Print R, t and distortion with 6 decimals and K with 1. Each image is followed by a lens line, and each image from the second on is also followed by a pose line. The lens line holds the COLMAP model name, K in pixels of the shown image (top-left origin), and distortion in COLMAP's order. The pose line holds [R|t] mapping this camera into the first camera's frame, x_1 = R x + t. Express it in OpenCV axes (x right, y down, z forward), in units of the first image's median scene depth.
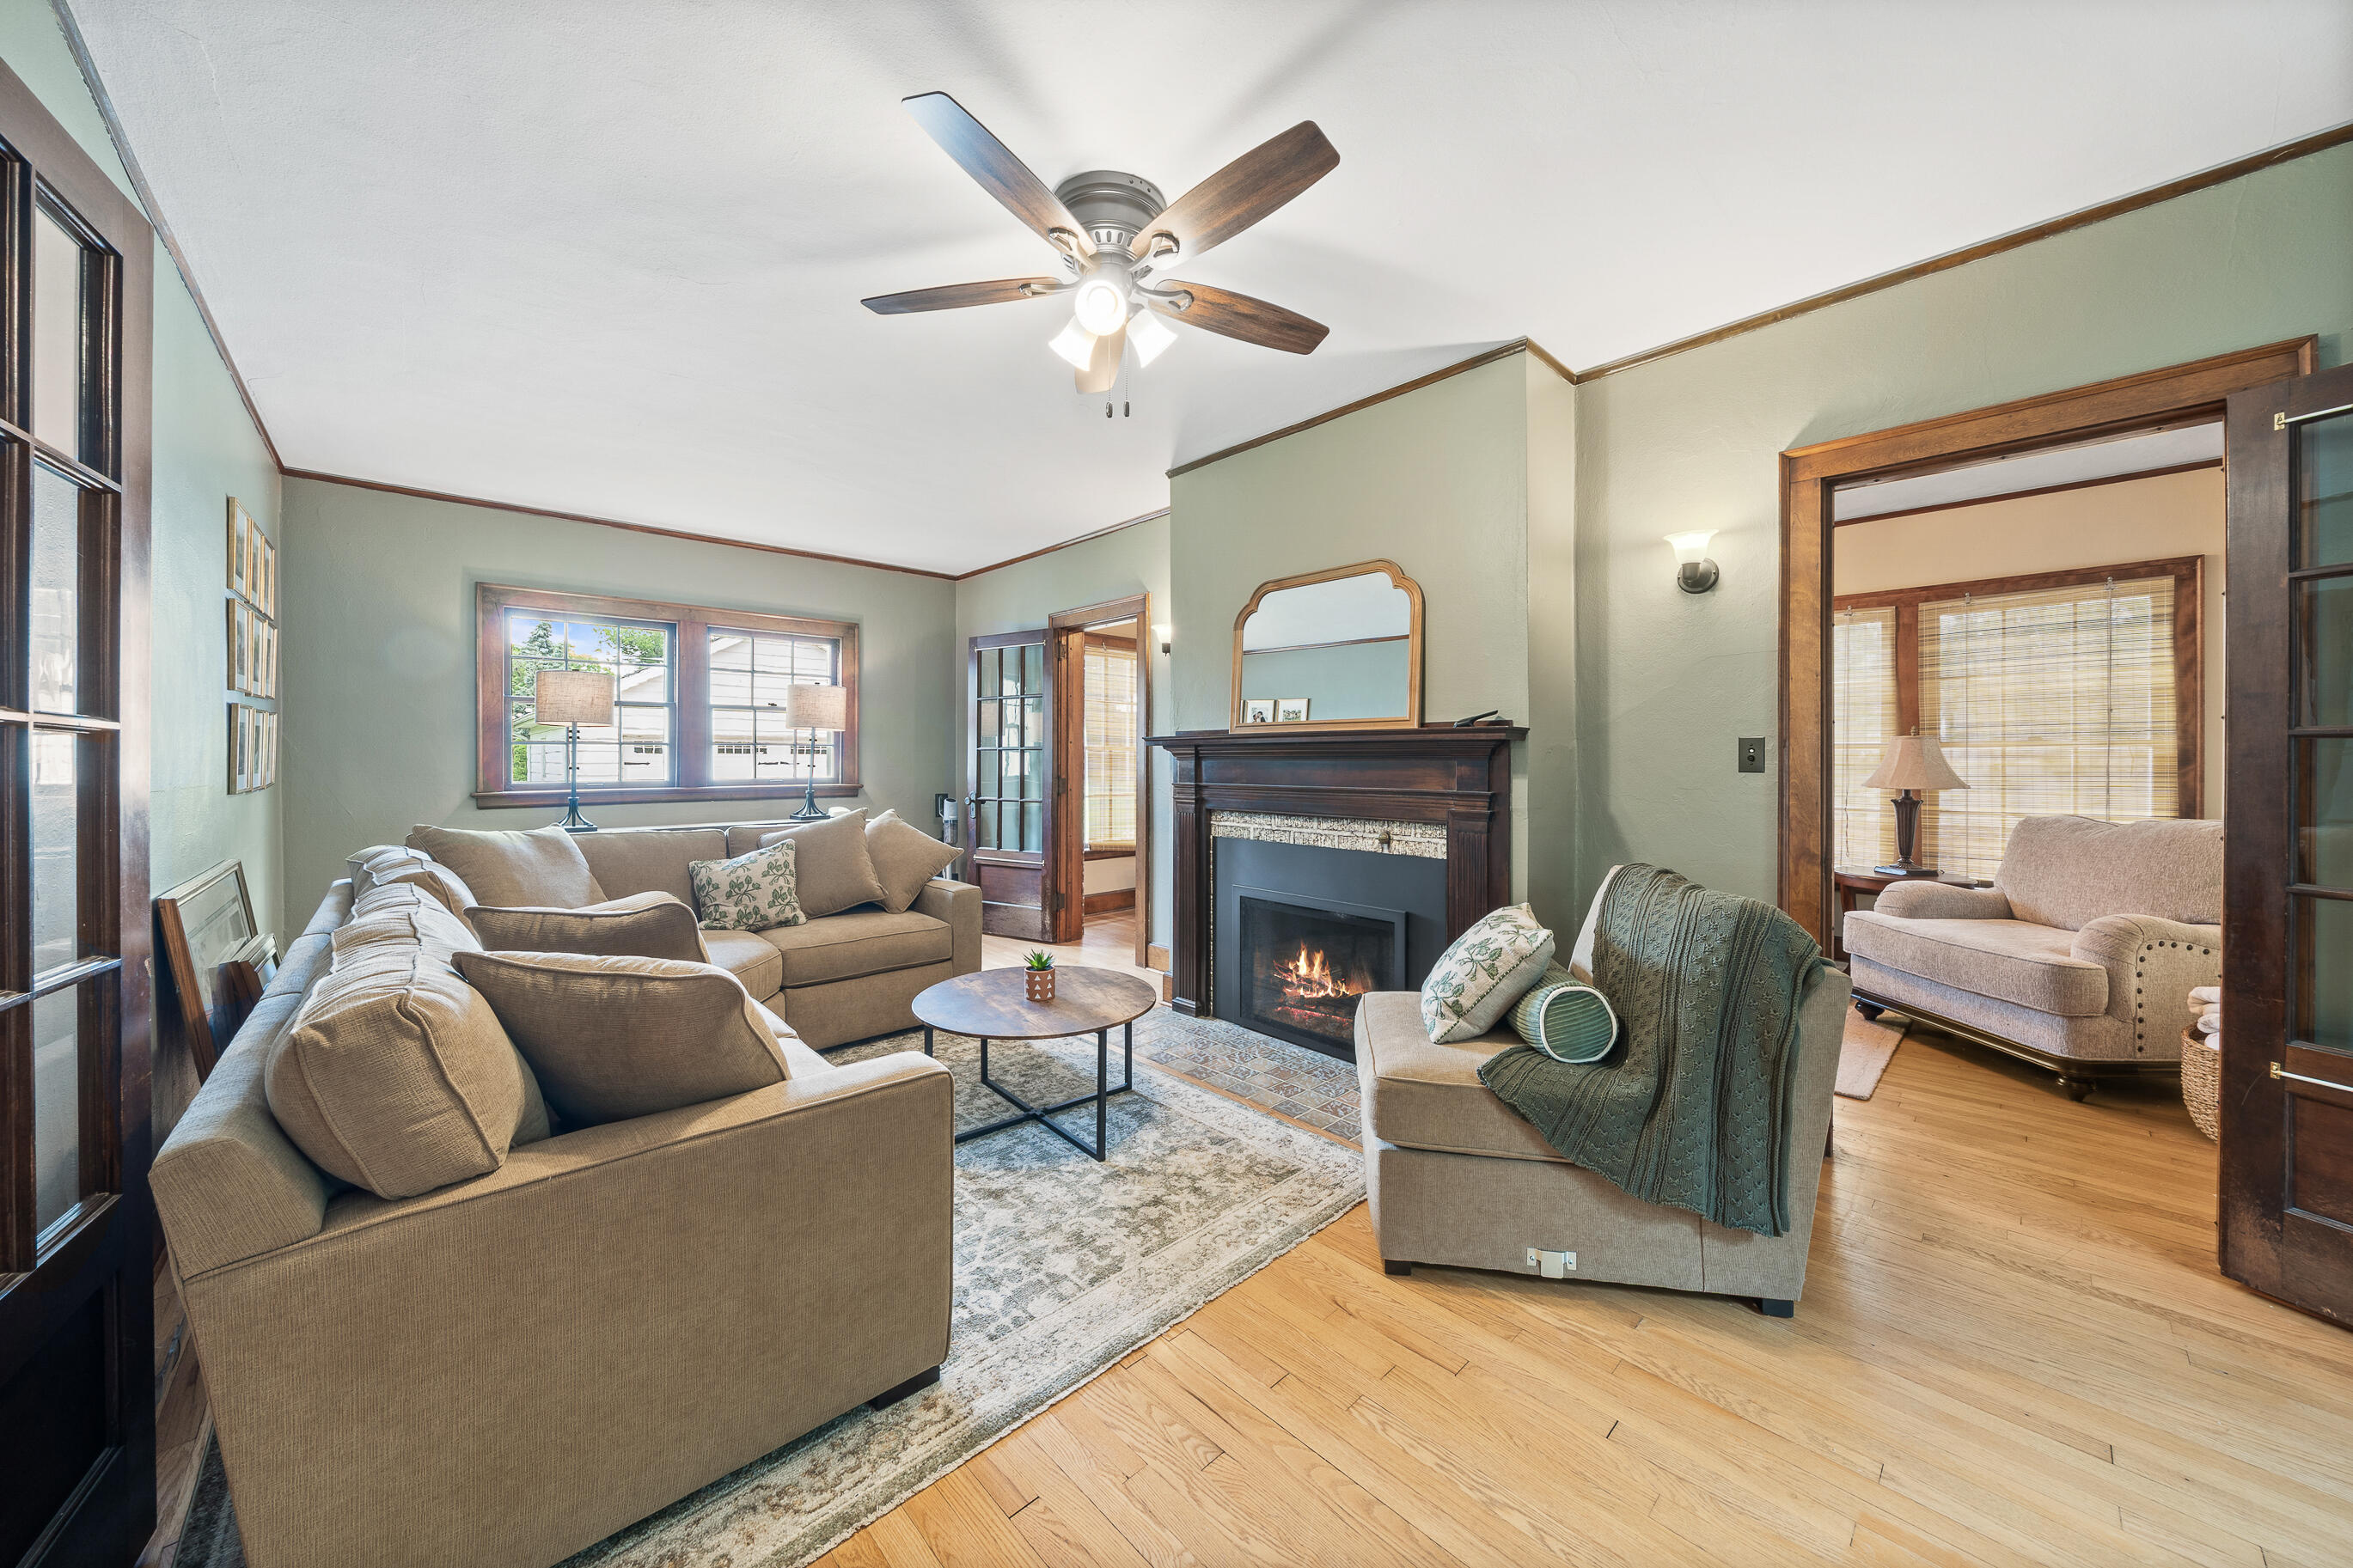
lens RADIAL K [[830.8, 0, 1192.4], [0, 830.8, 763.3], [0, 0, 1]] dist [-0.002986, -0.000019]
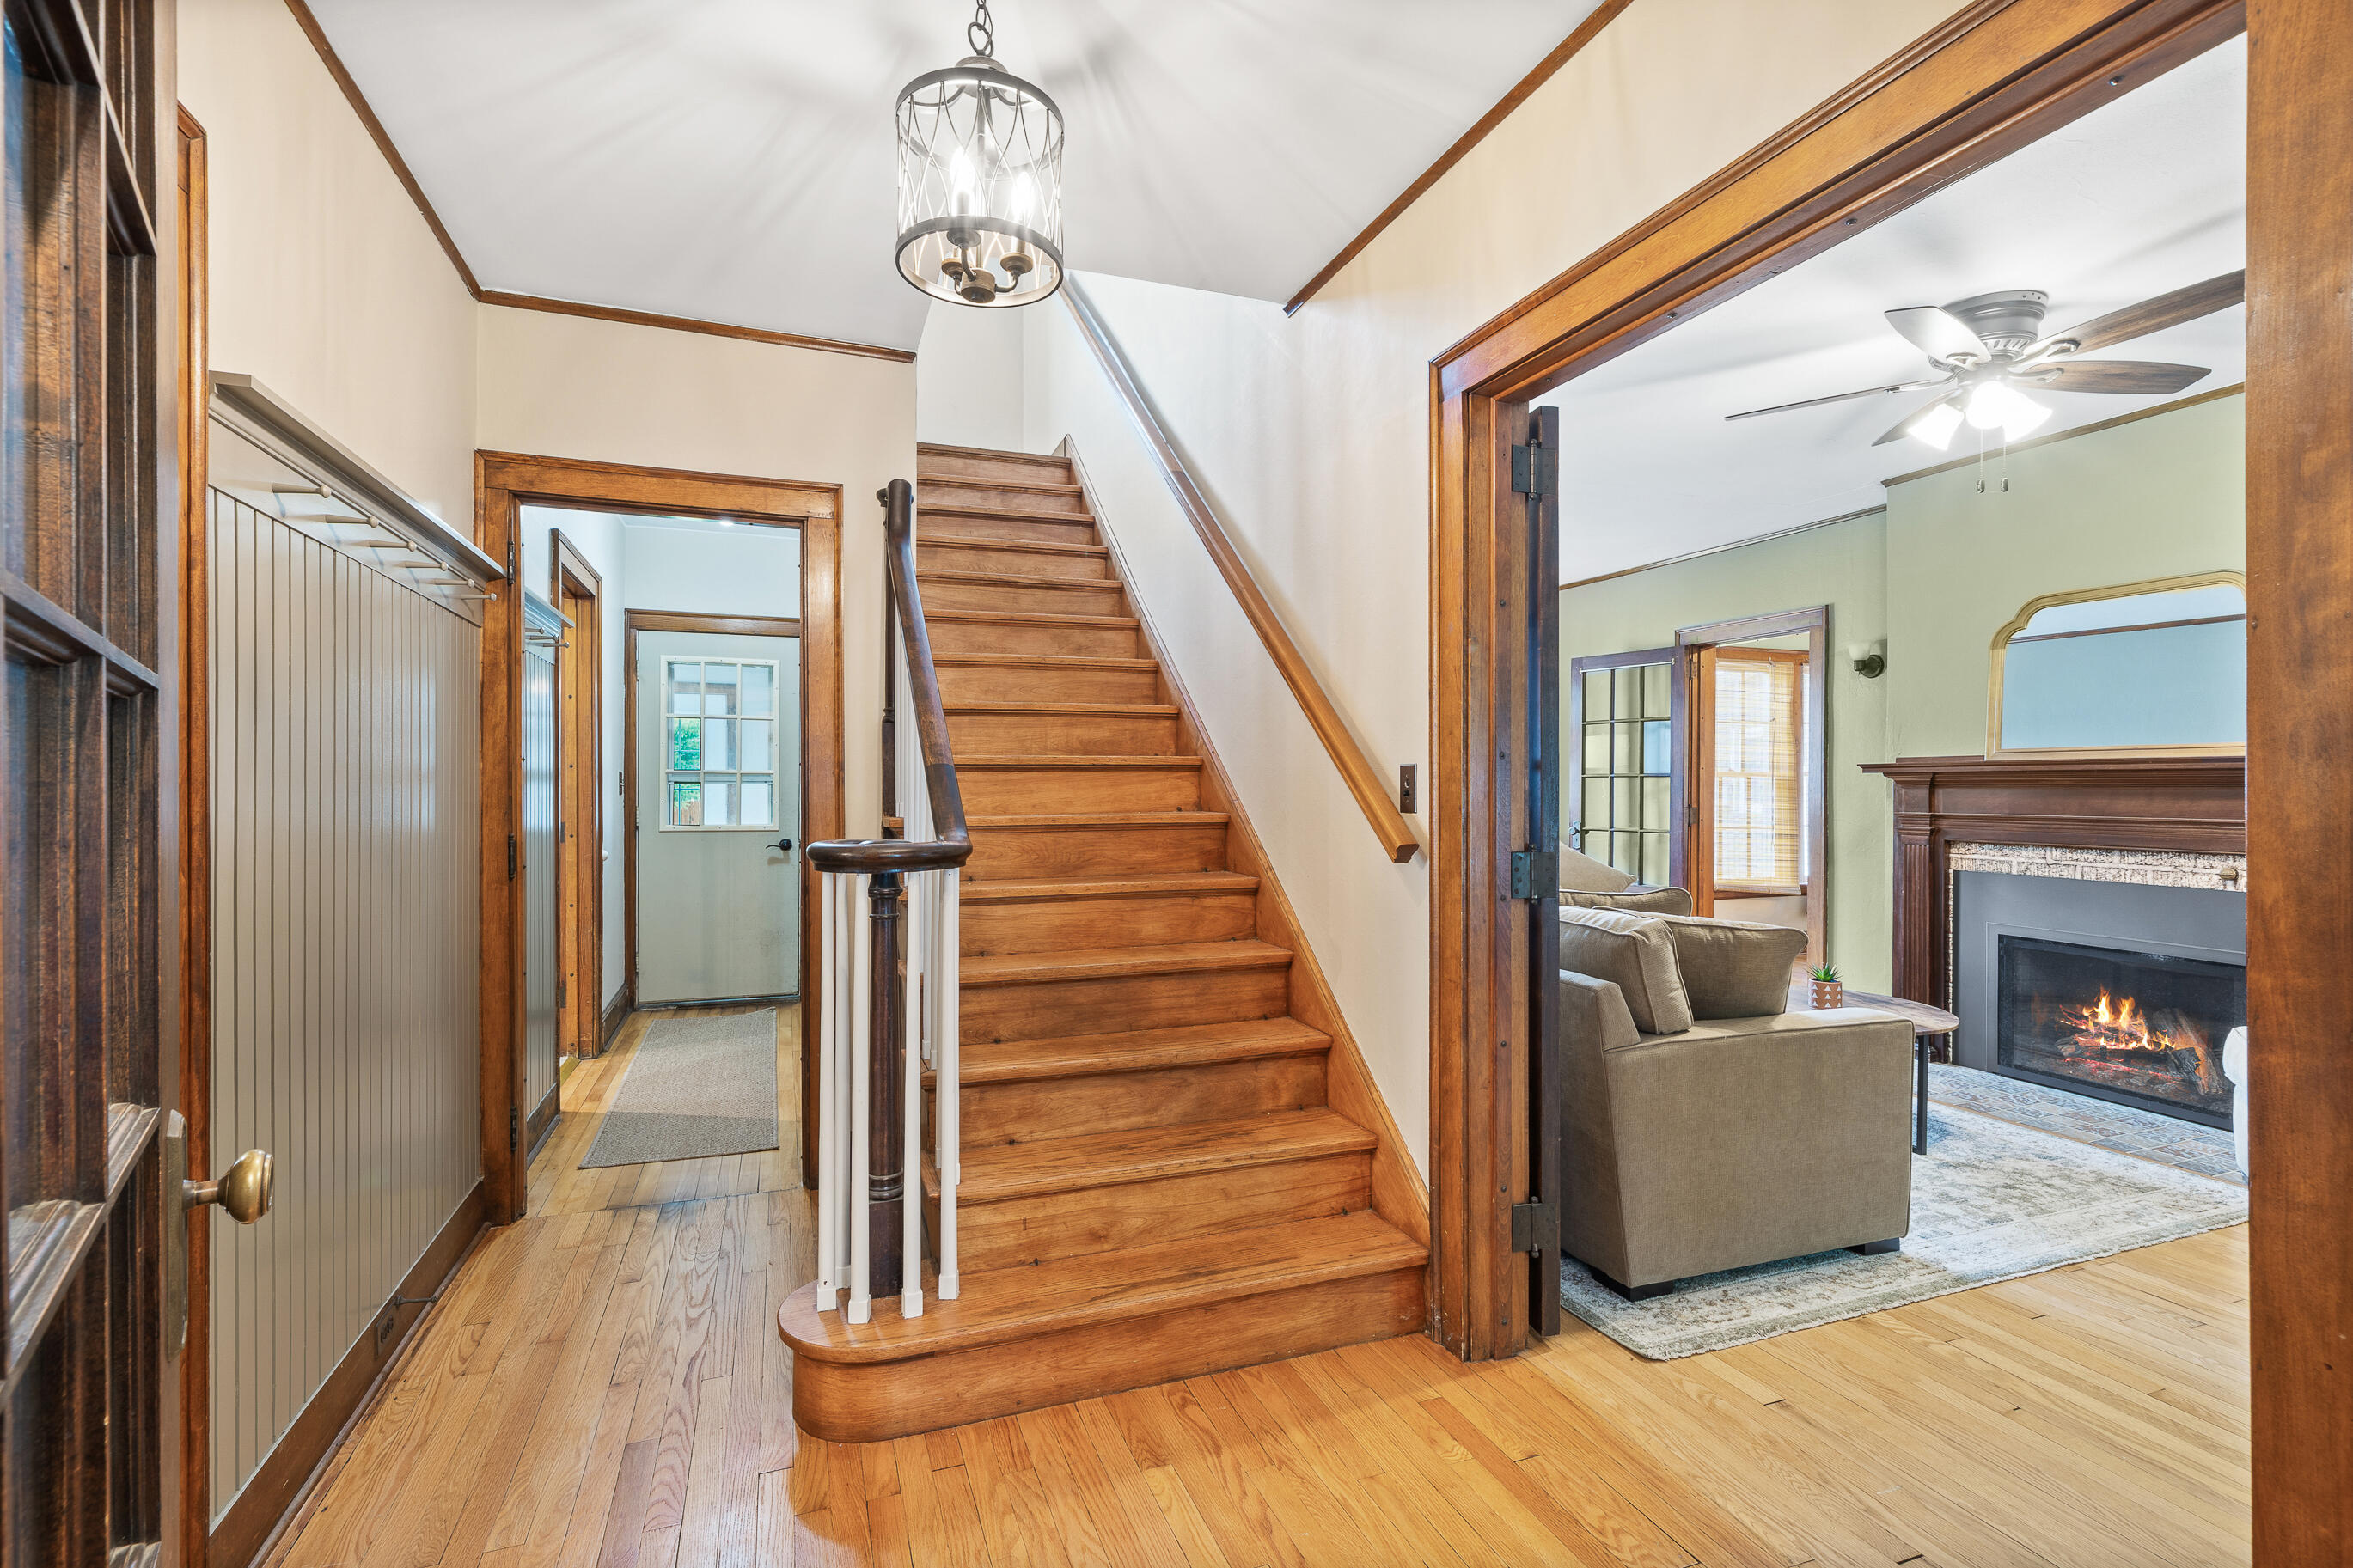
lens RADIAL K [[1044.8, 0, 1194.0], [0, 1044.8, 795.3], [0, 0, 1]] dist [-0.000996, 0.000802]
pose [[0.909879, 0.000645, -0.414874, -0.339622], [0.000423, 0.999997, 0.002482, 0.000855], [0.414874, -0.002434, 0.909876, -0.534656]]
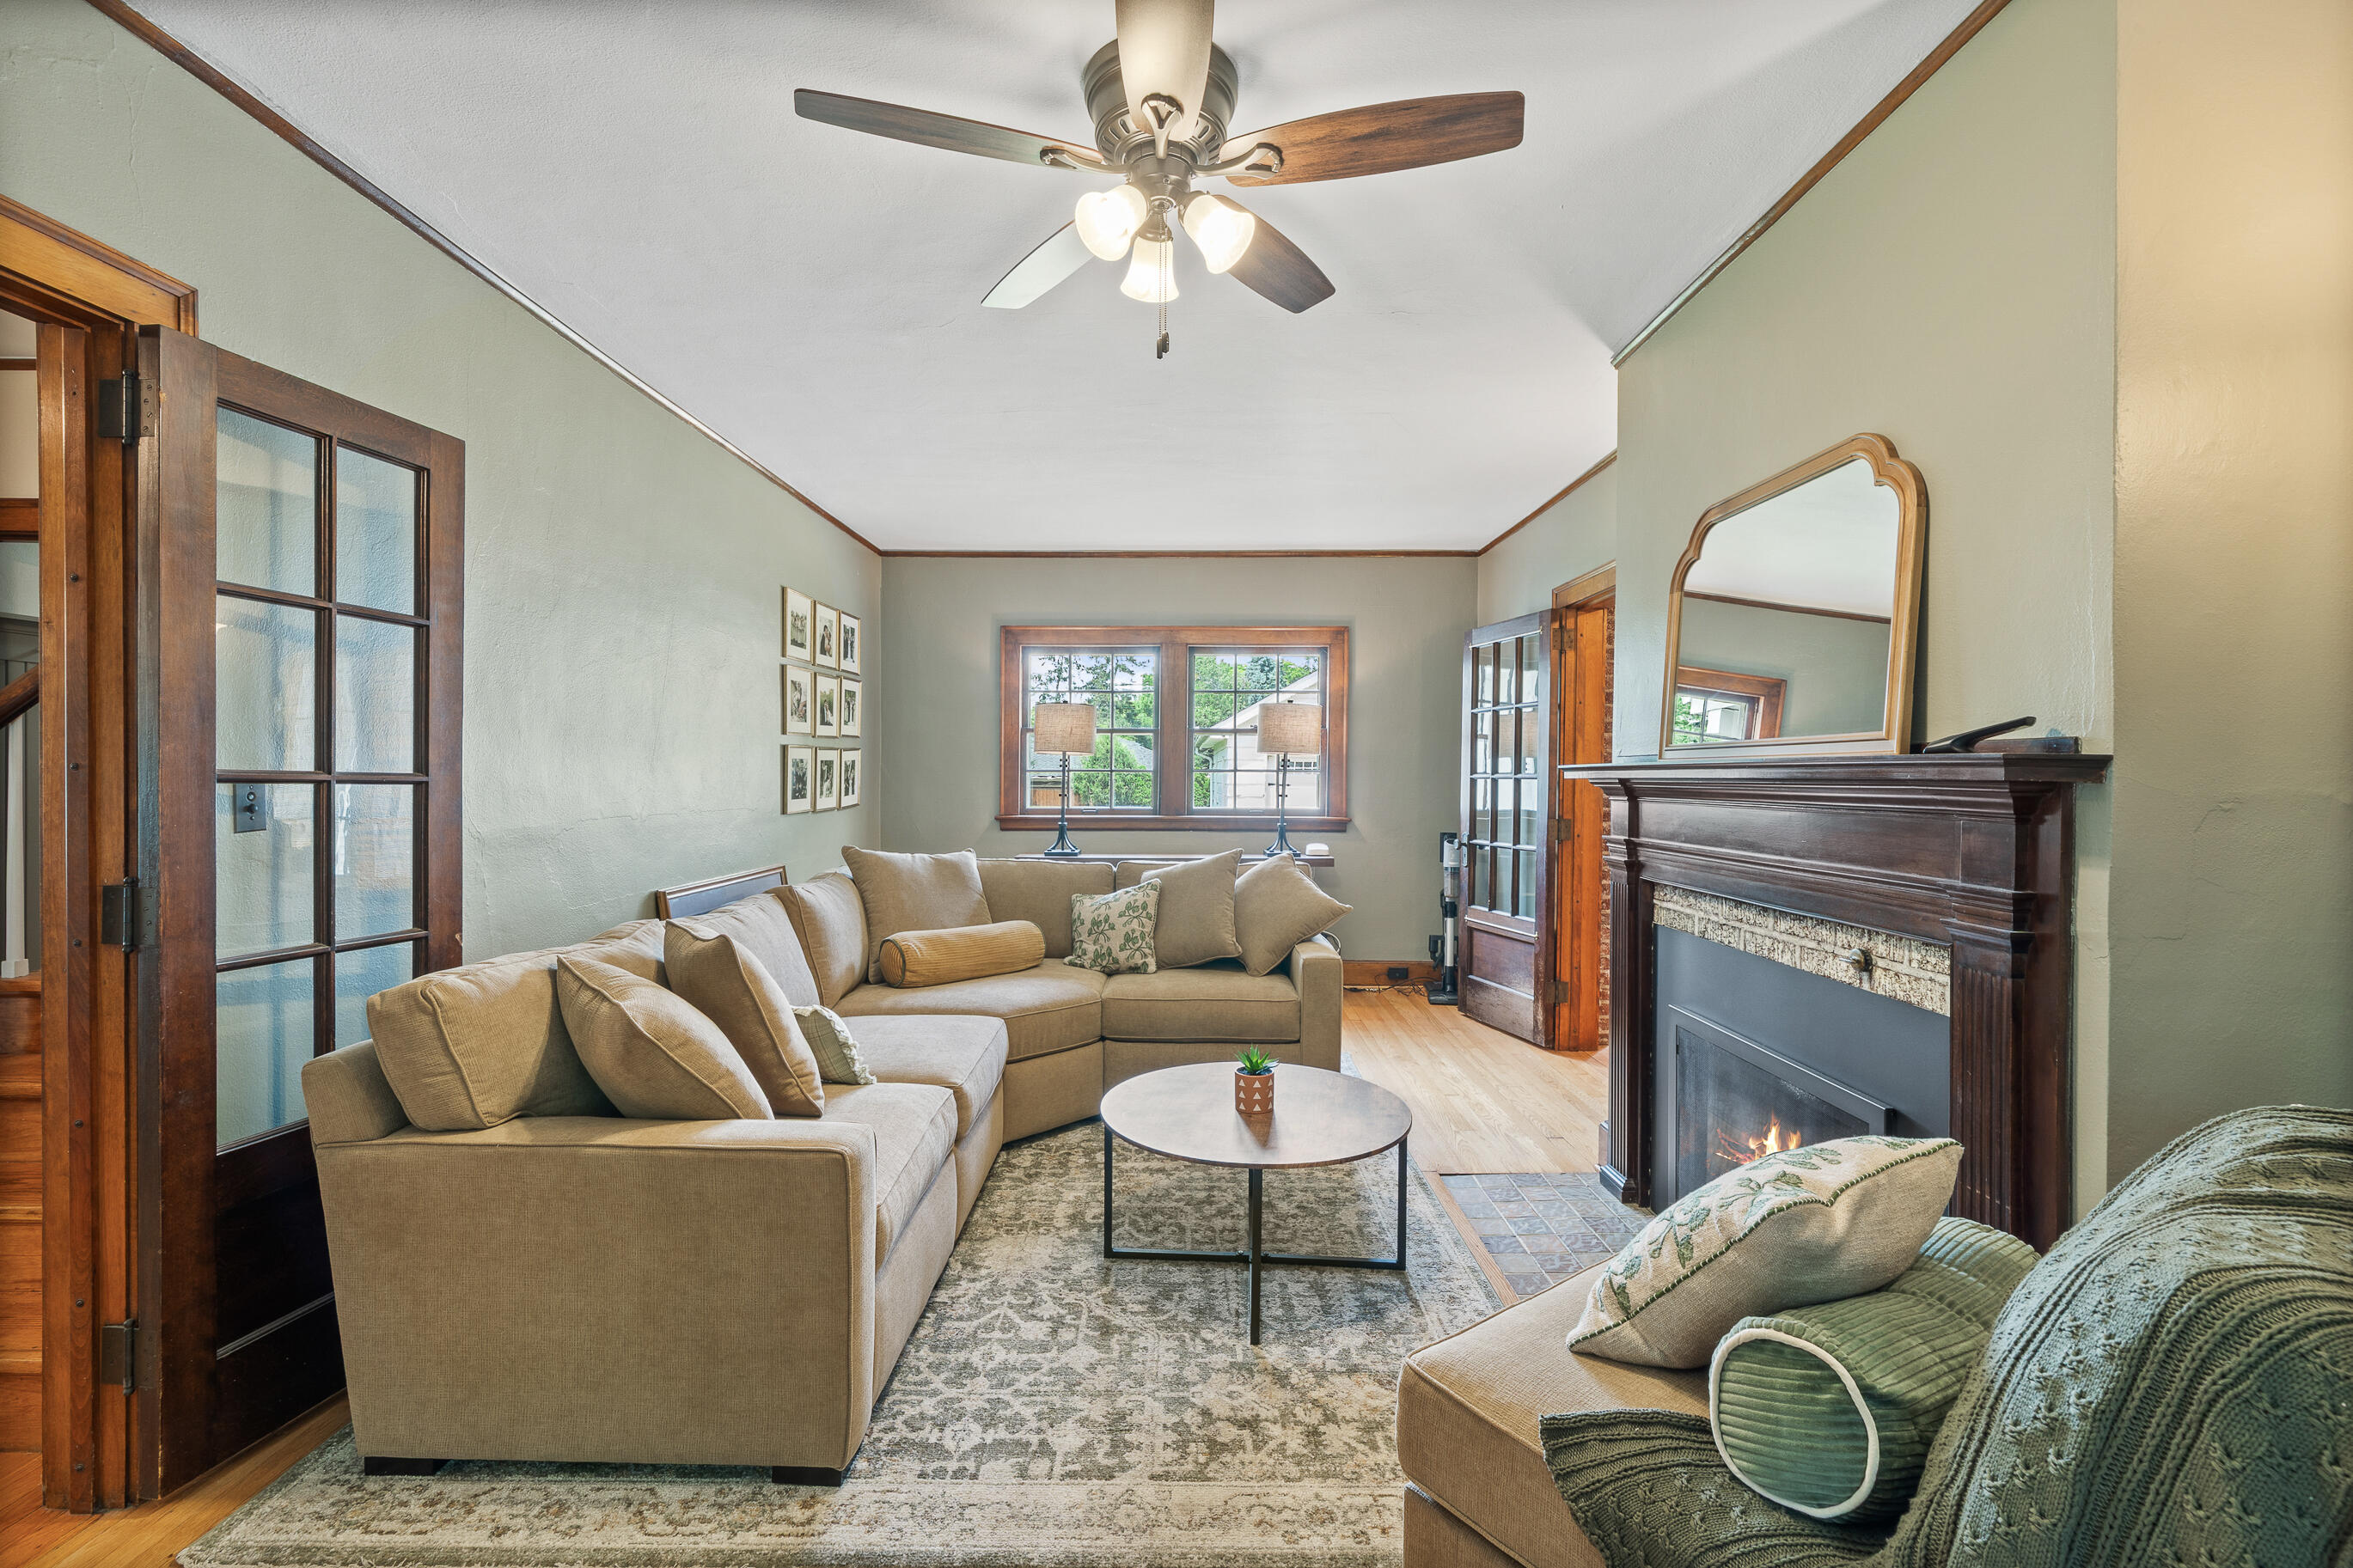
lens RADIAL K [[1044.8, 0, 1162.1], [0, 1044.8, 785.1], [0, 0, 1]] dist [-0.000996, 0.000802]
pose [[0.714942, 0.011032, -0.699097, 0.393554], [-0.010133, 0.999934, 0.005417, -0.022076], [0.699110, 0.003211, 0.715007, 0.221049]]
